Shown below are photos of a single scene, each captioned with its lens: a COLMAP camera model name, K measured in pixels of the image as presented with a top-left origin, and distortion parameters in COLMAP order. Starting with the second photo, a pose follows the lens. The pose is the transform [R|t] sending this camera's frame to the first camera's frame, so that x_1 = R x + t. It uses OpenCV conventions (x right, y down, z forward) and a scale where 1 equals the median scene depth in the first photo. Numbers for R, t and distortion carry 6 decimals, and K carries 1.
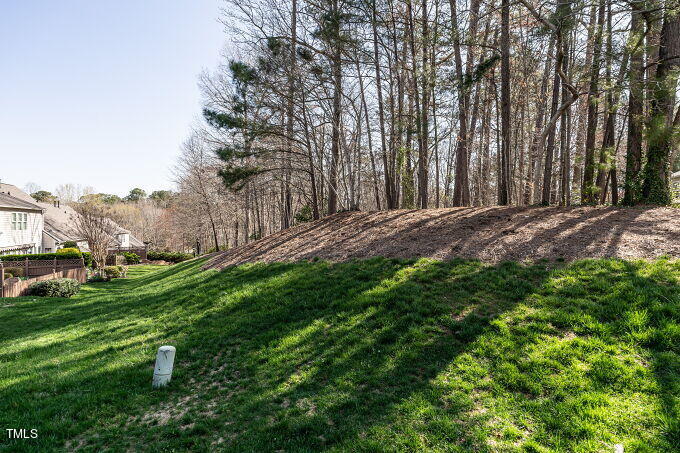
lens RADIAL K [[335.9, 0, 340.0], [0, 335.9, 226.5], [0, 0, 1]] dist [0.002633, 0.000351]
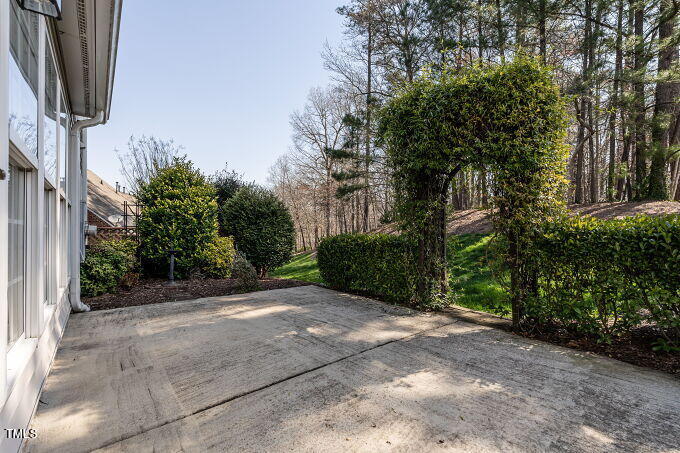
lens RADIAL K [[293.9, 0, 340.0], [0, 293.9, 226.5], [0, 0, 1]] dist [0.000265, 0.000005]
pose [[0.983575, -0.014395, -0.179928, -0.115946], [0.010135, 0.999647, -0.024573, 0.037702], [0.180218, 0.022346, 0.983373, -0.284773]]
